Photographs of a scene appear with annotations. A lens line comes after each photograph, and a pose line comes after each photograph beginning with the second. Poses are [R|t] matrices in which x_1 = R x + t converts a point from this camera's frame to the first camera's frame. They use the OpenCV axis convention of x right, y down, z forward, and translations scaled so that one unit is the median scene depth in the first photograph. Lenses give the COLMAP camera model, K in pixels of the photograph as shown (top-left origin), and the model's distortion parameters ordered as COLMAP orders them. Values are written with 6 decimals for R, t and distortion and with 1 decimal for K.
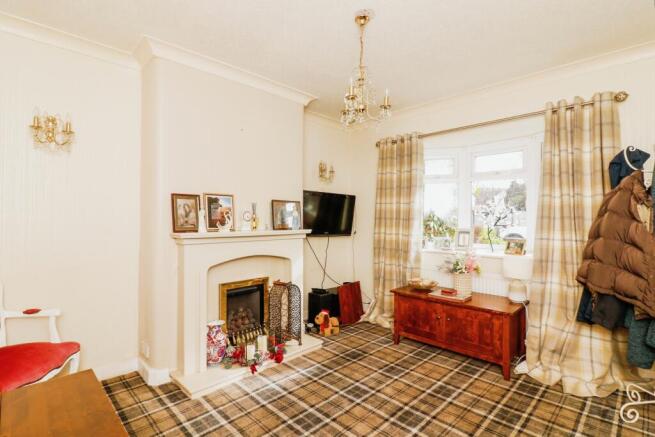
lens RADIAL K [[302.4, 0, 326.7], [0, 302.4, 216.8], [0, 0, 1]] dist [0.025400, -0.027095]
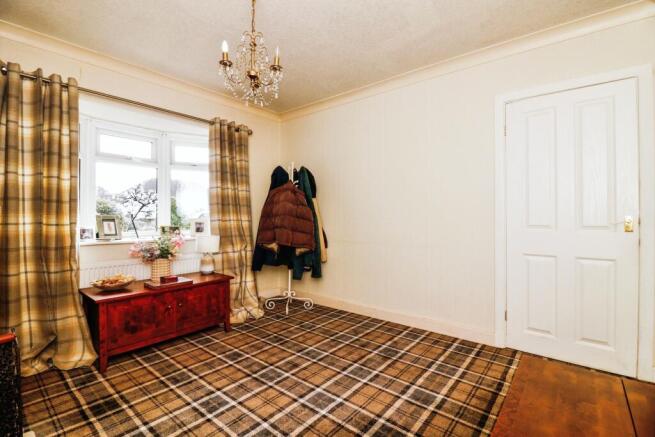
lens RADIAL K [[302.4, 0, 326.7], [0, 302.4, 216.8], [0, 0, 1]] dist [0.025400, -0.027095]
pose [[-0.062827, -0.026375, 0.997676, -0.664648], [-0.035024, 0.999093, 0.024207, 0.005234], [-0.997410, -0.033422, -0.063694, 0.640613]]
